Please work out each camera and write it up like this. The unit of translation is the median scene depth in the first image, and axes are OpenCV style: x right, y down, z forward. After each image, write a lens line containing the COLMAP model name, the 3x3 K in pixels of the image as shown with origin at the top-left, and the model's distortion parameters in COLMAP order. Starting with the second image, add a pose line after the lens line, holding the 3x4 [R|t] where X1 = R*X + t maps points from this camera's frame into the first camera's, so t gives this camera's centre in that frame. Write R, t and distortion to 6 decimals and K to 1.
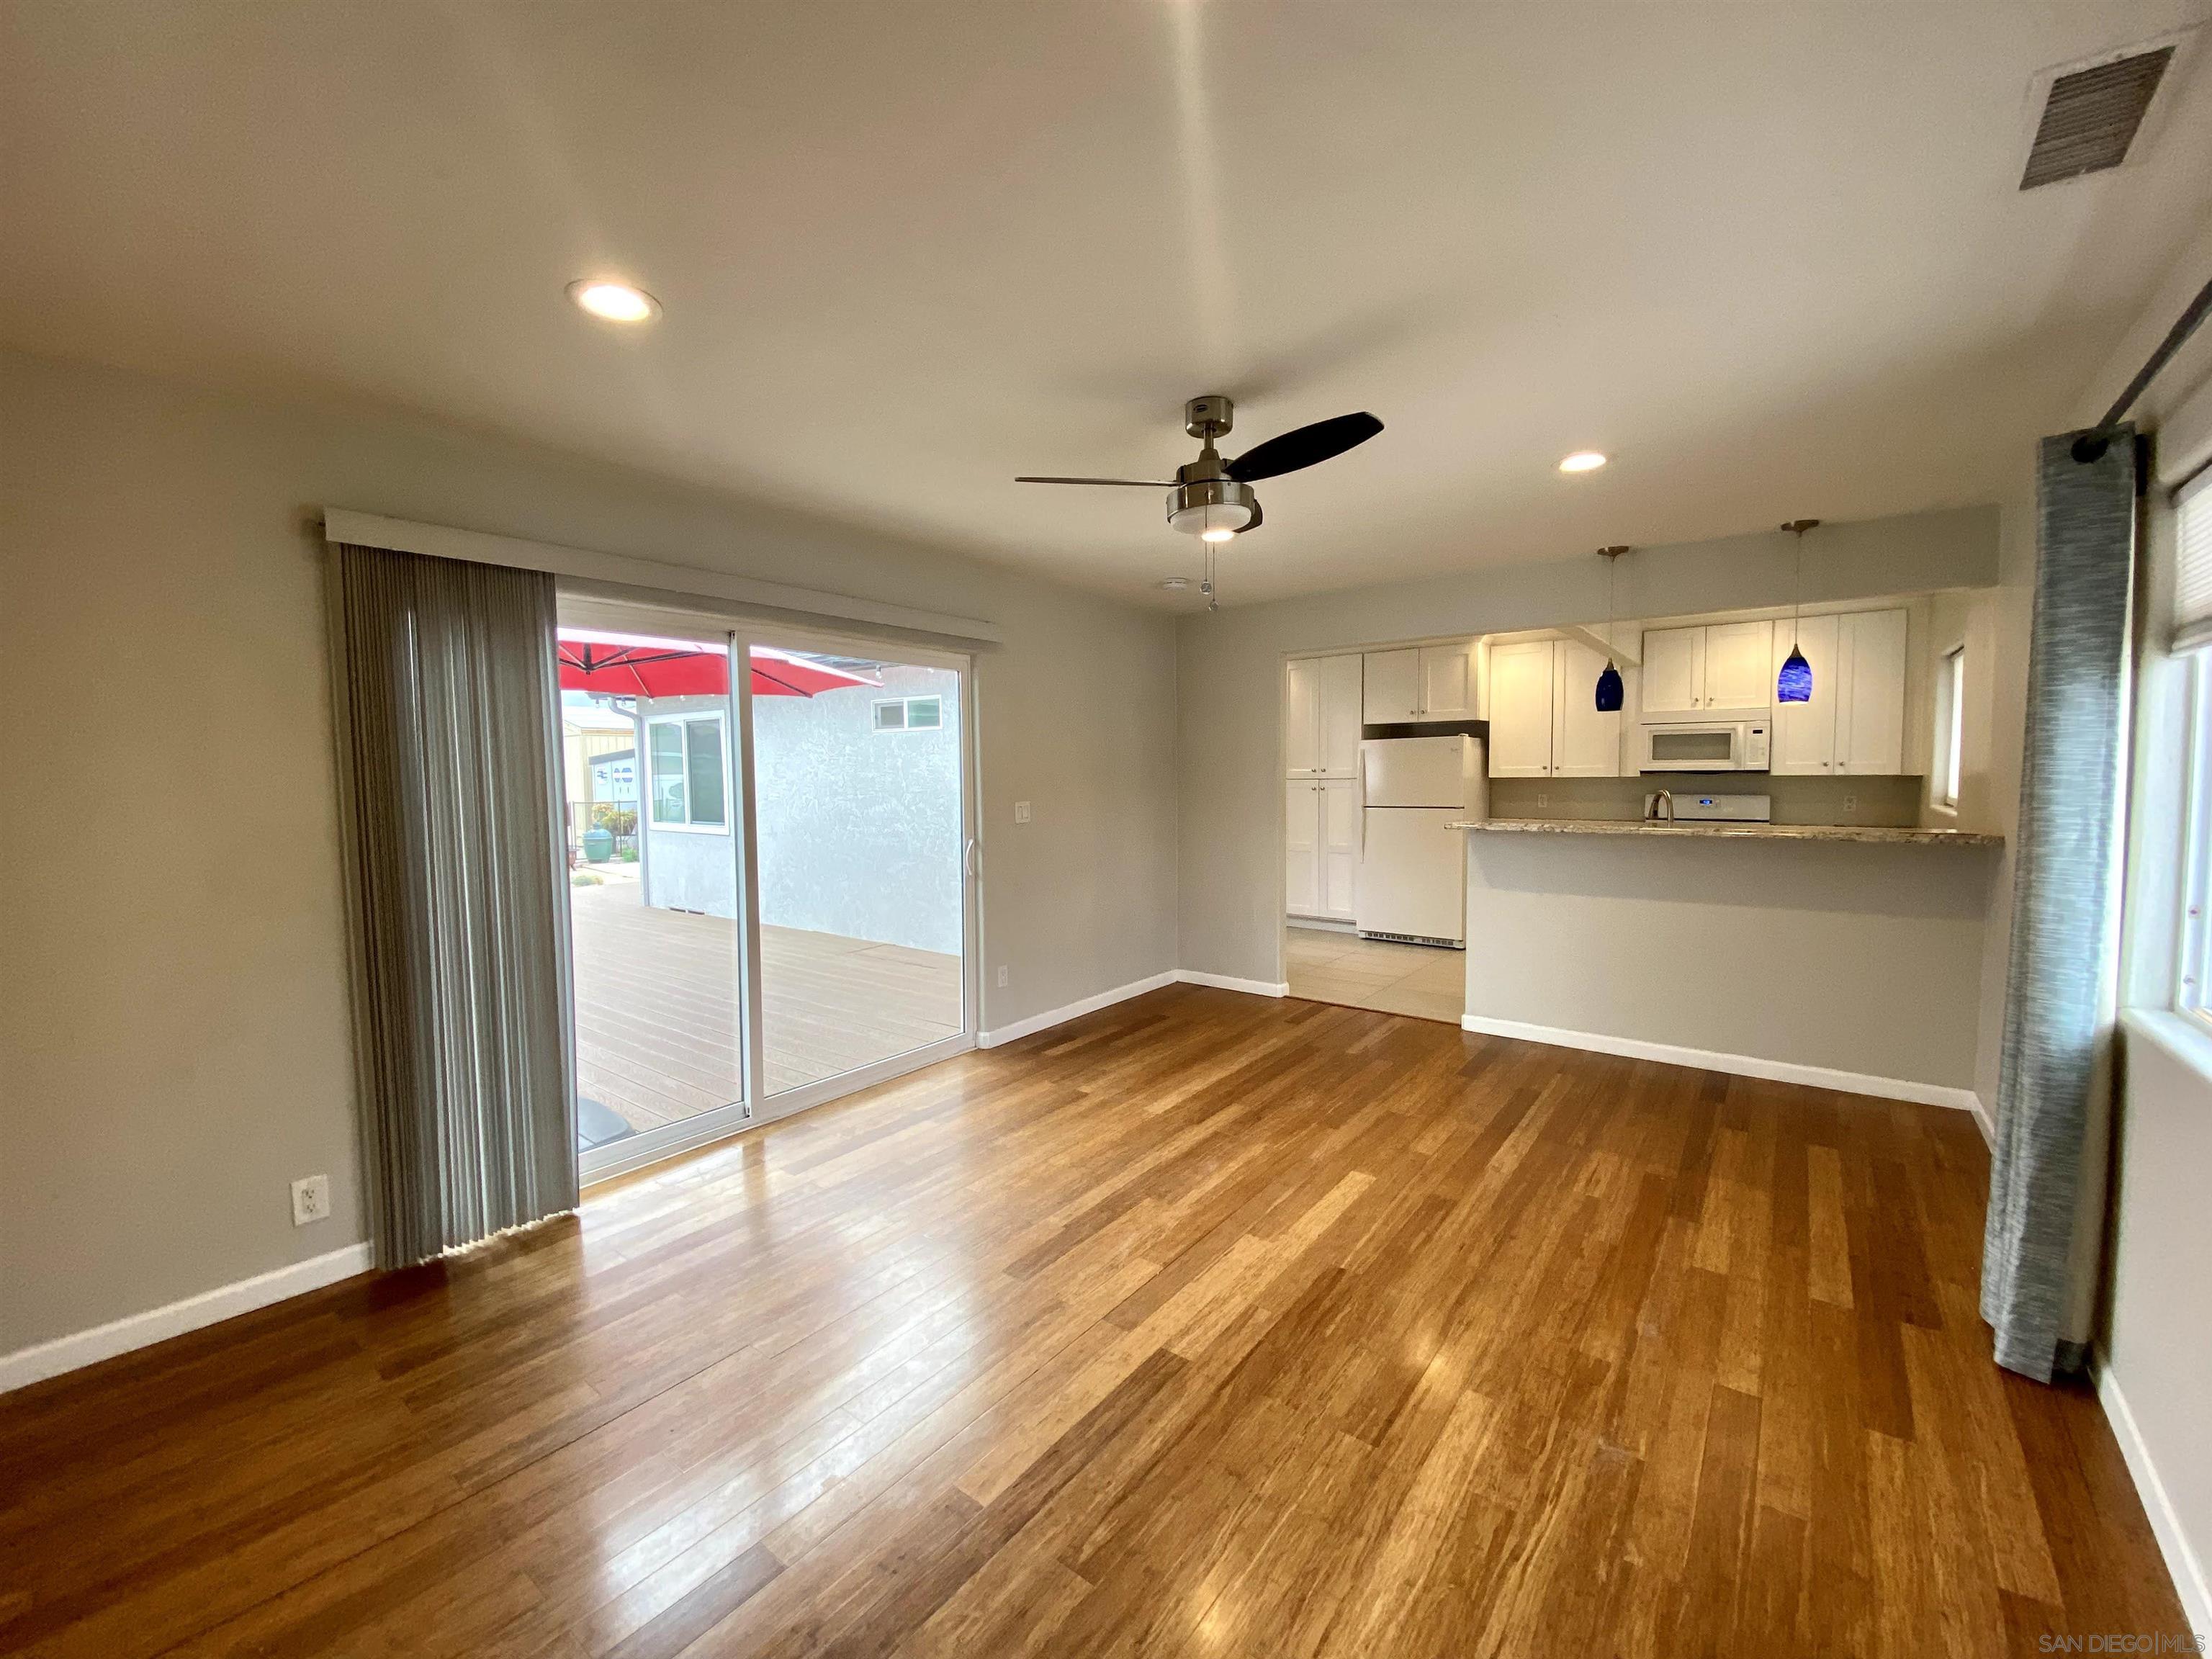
lens RADIAL K [[887.1, 0, 1106.0], [0, 887.1, 829.5], [0, 0, 1]] dist [0.028248, -0.020889]
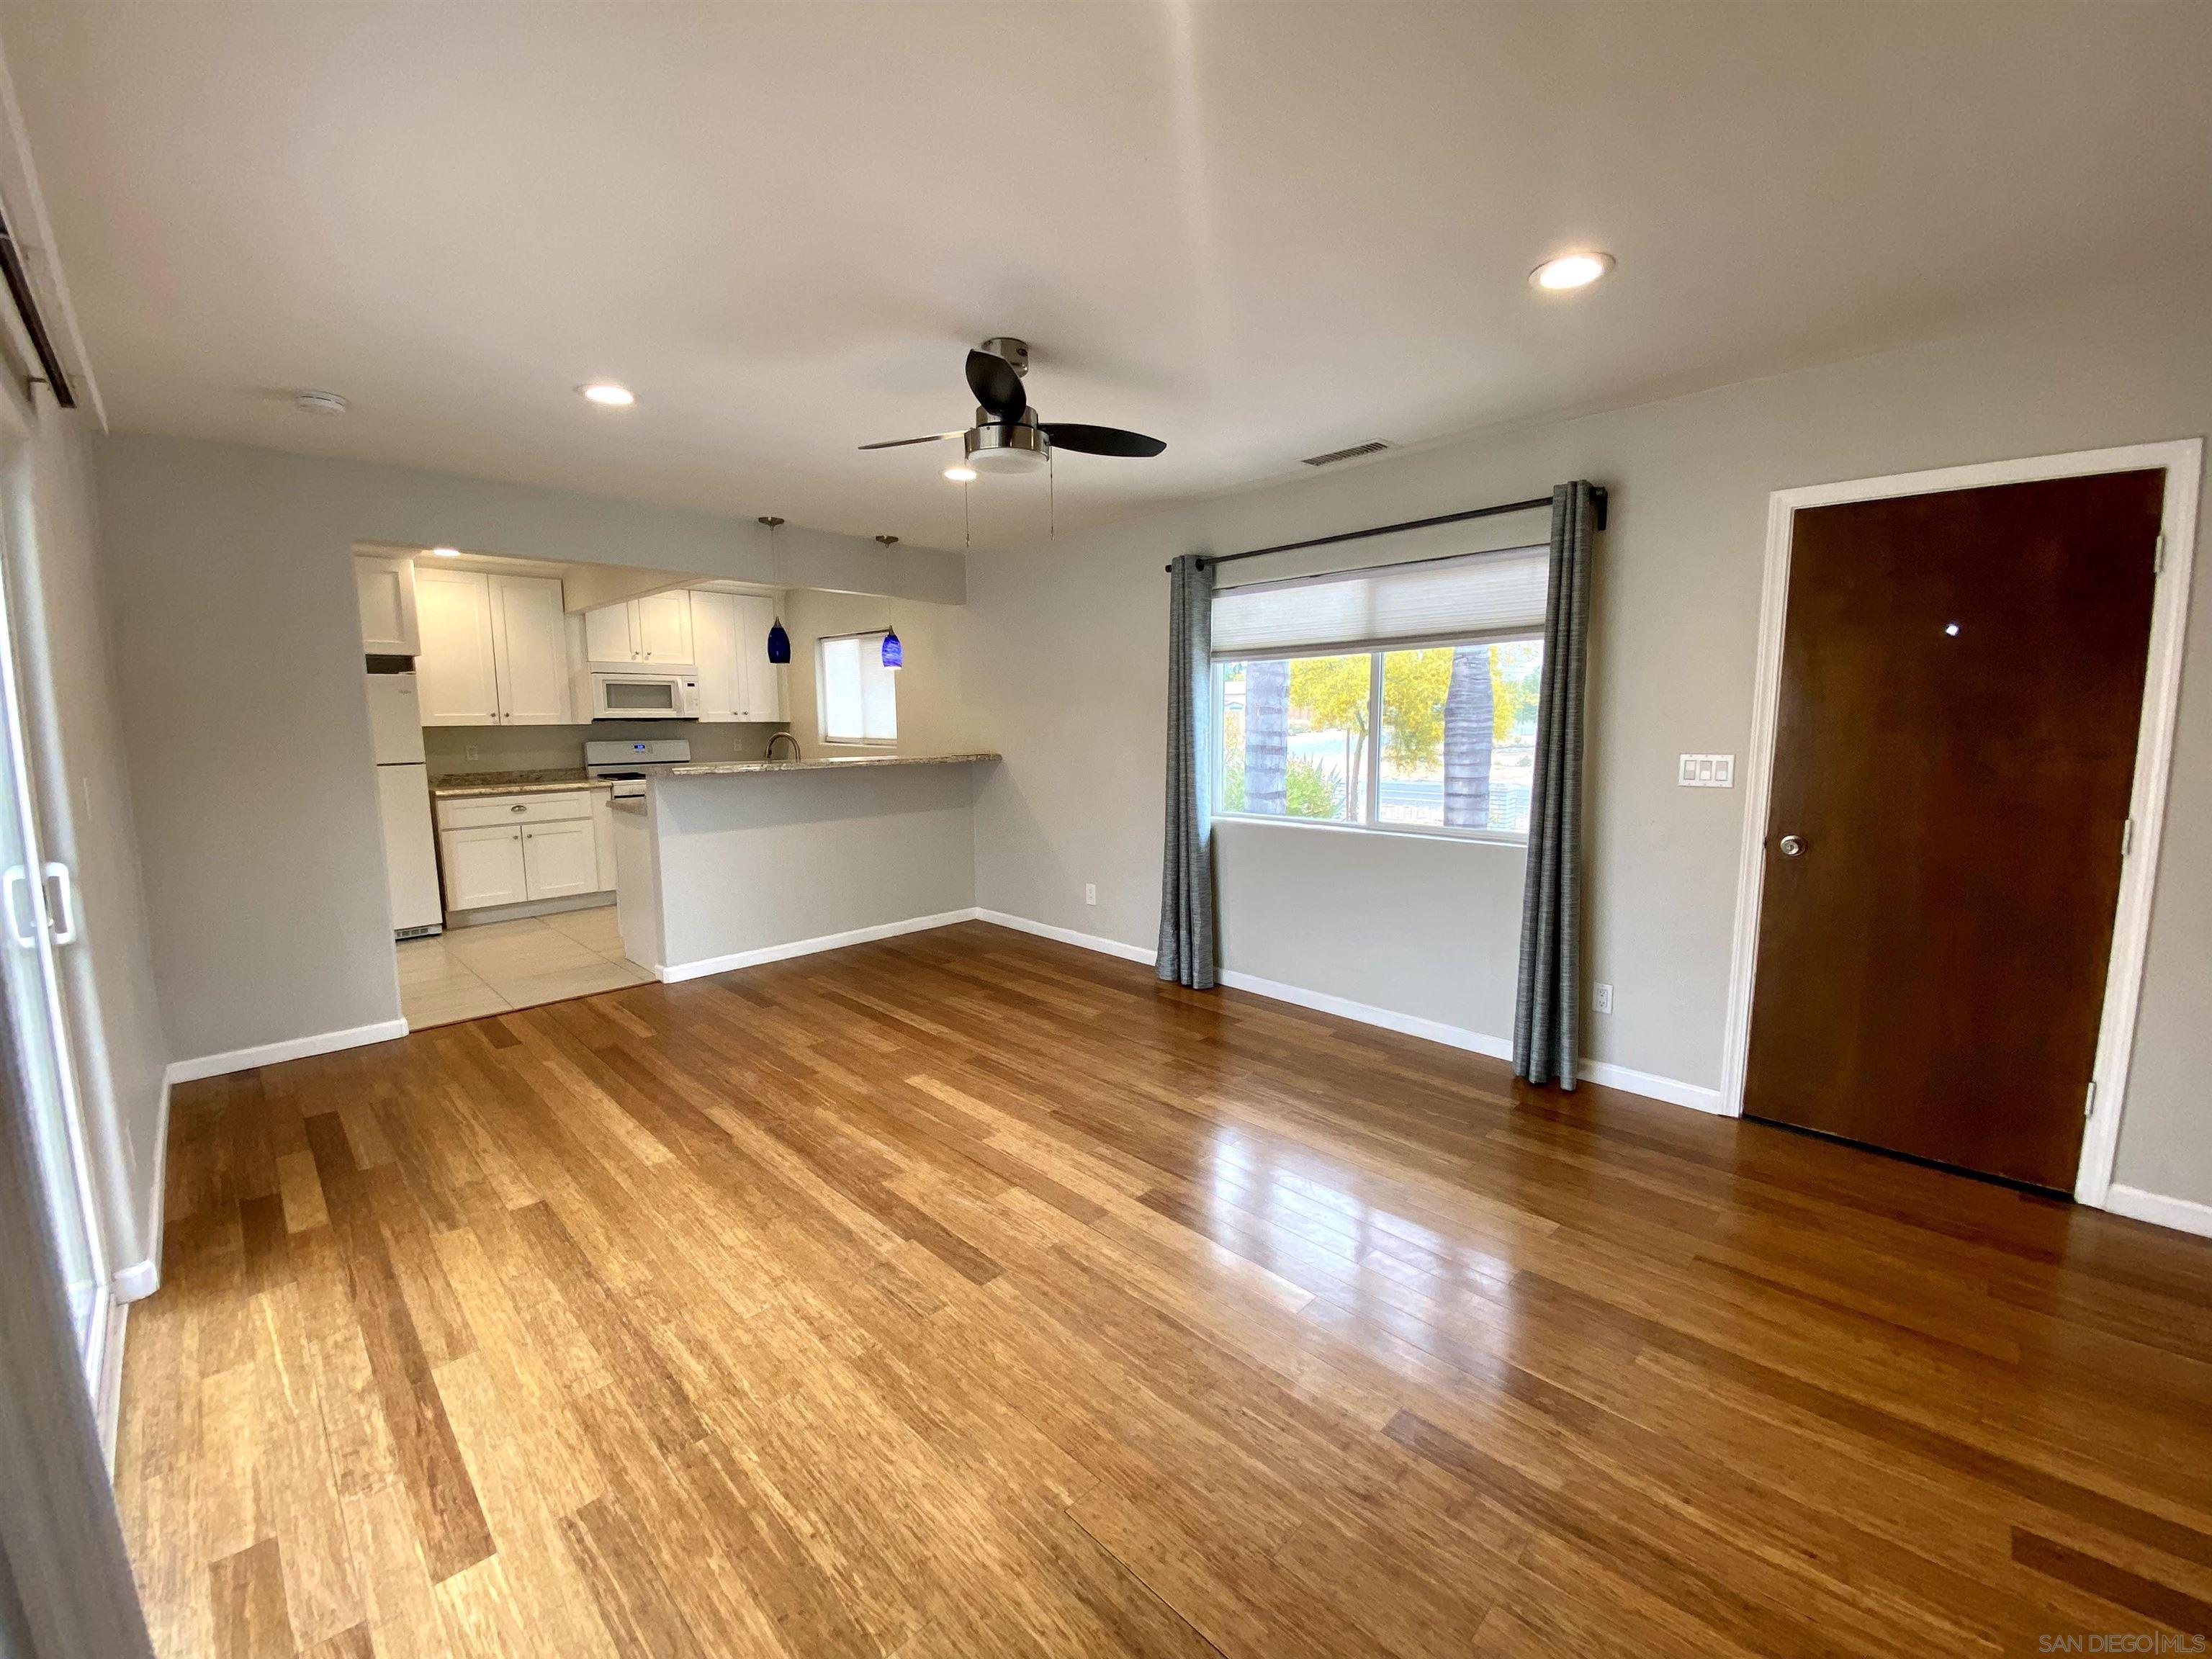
lens RADIAL K [[887.1, 0, 1106.0], [0, 887.1, 829.5], [0, 0, 1]] dist [0.028248, -0.020889]
pose [[0.126749, -0.121118, 0.984513, -0.658080], [0.072768, 0.990979, 0.112545, -0.022317], [-0.989262, 0.057376, 0.134419, 0.541952]]
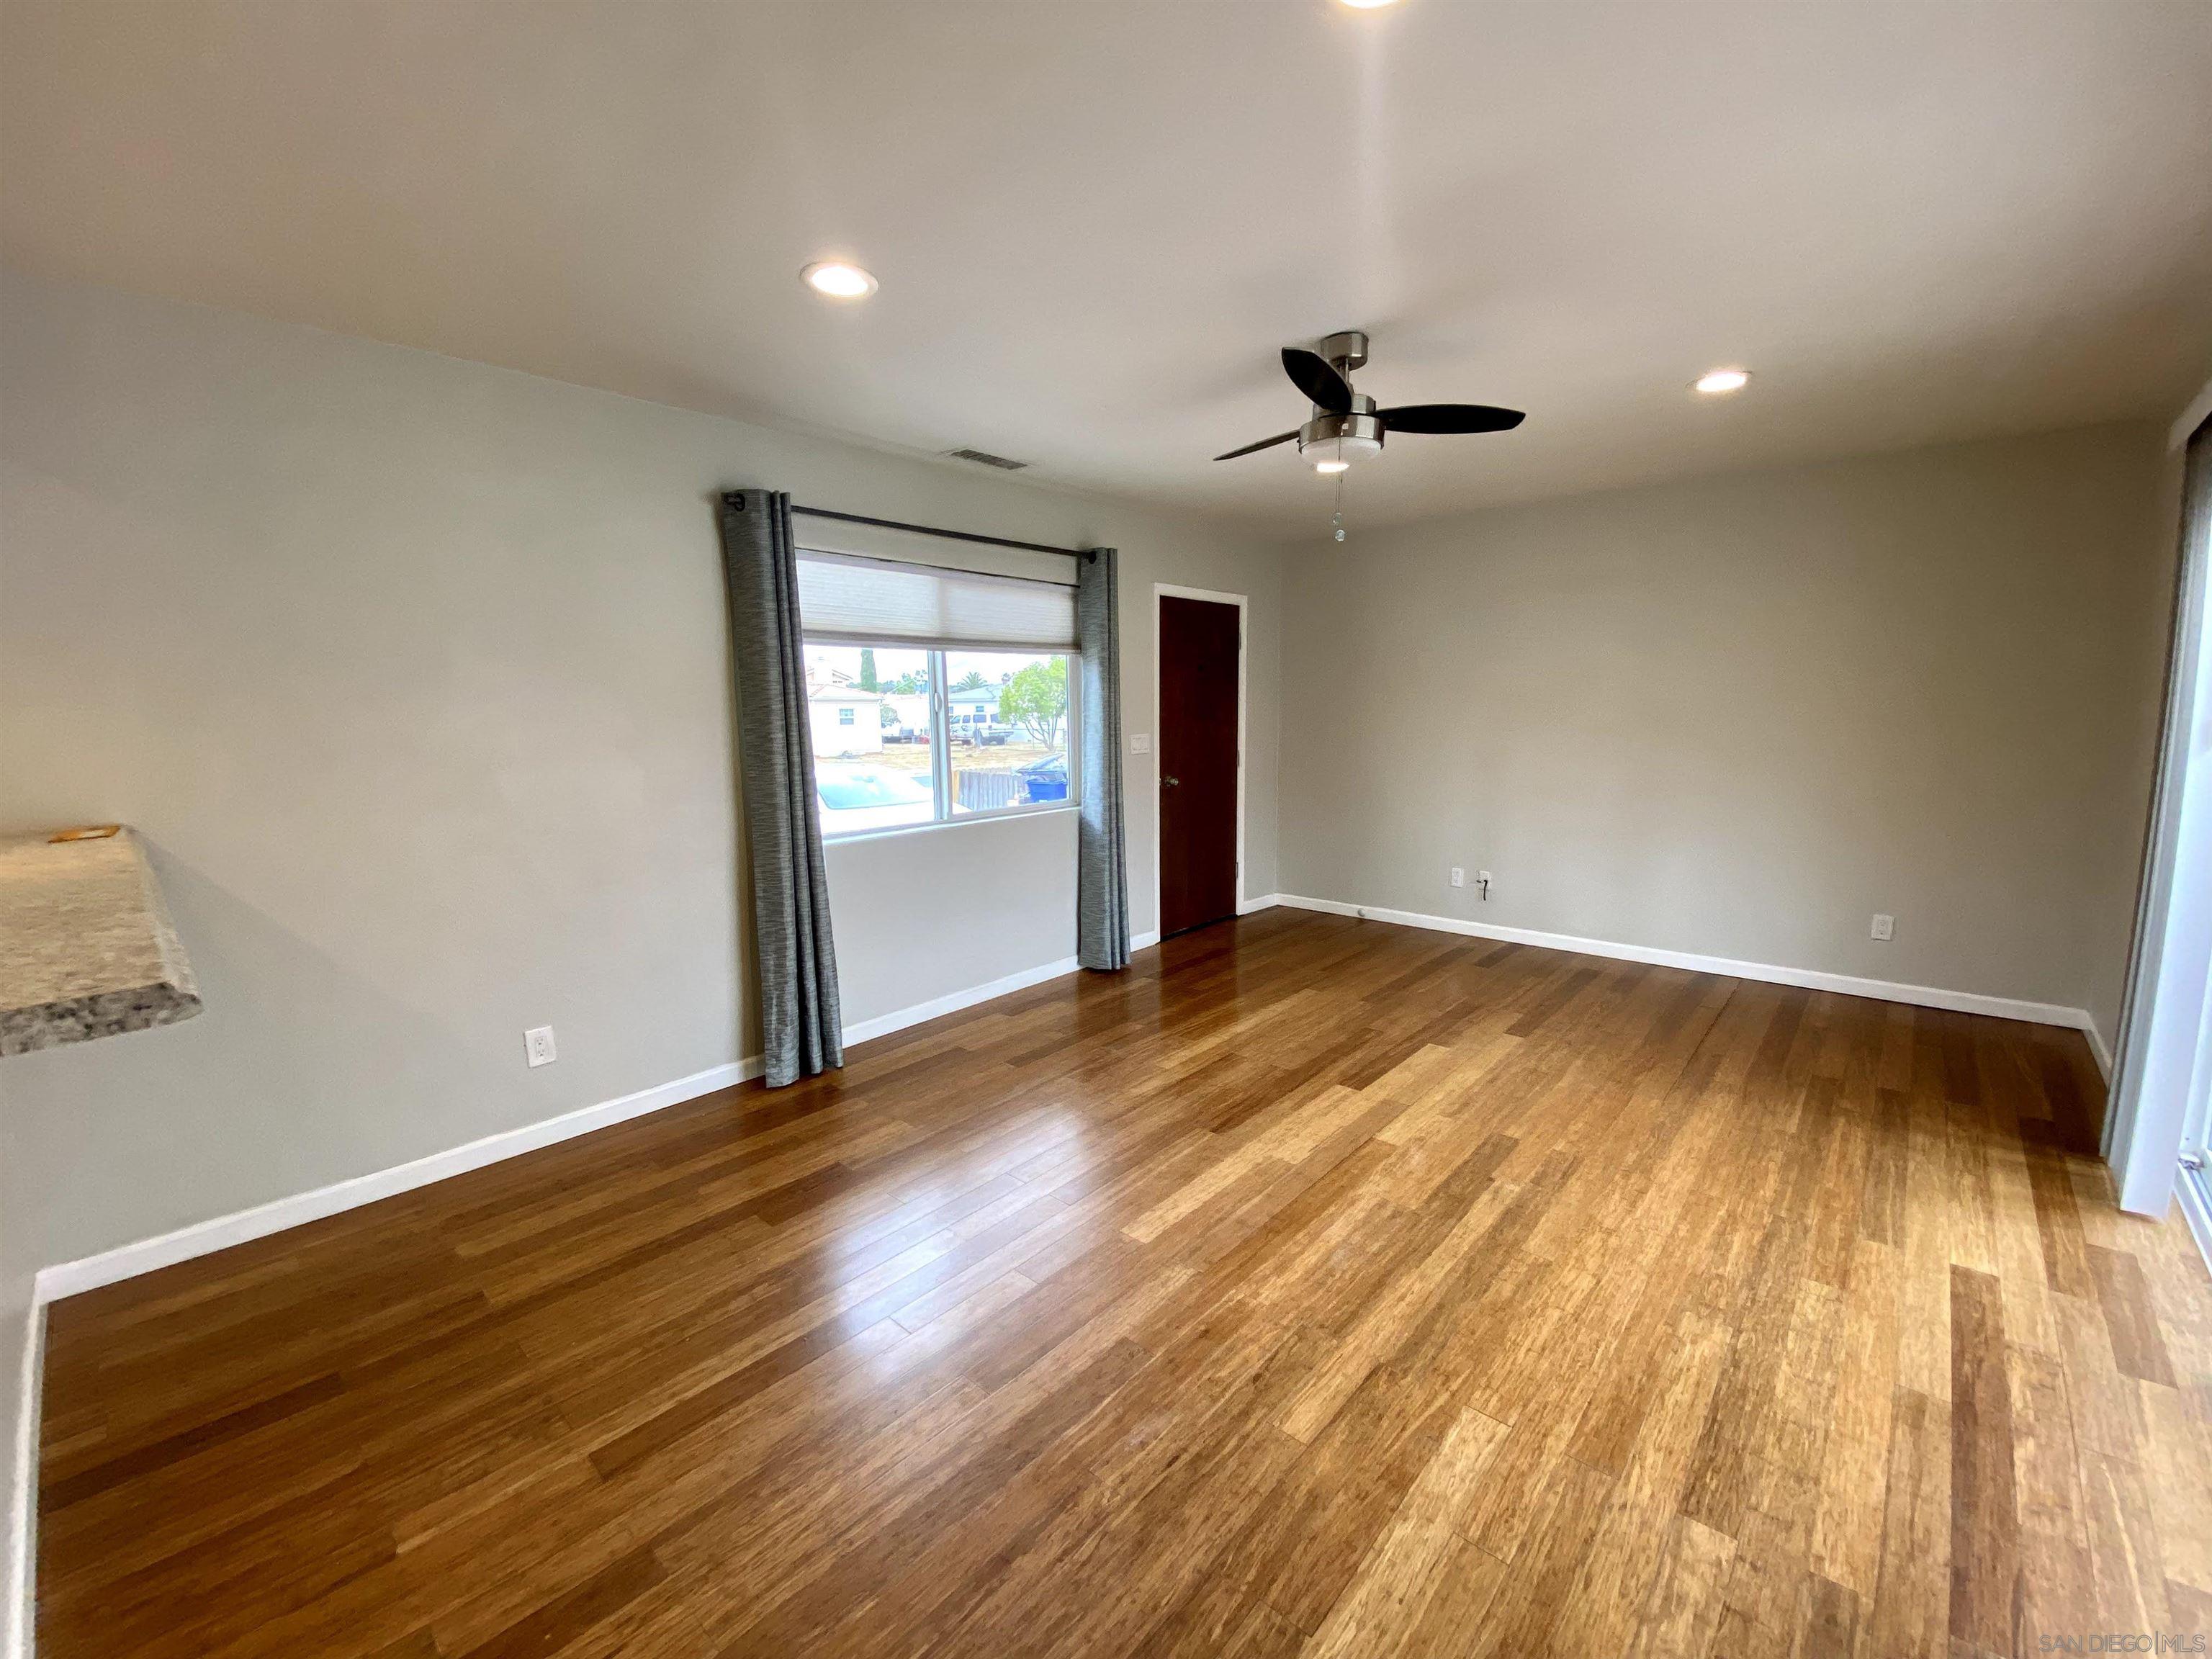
lens RADIAL K [[887.1, 0, 1106.0], [0, 887.1, 829.5], [0, 0, 1]] dist [0.028248, -0.020889]
pose [[-0.996175, 0.011139, 0.086671, 0.220059], [0.028632, 0.978697, 0.203304, -0.094785], [-0.082560, 0.205008, -0.975272, 1.508986]]
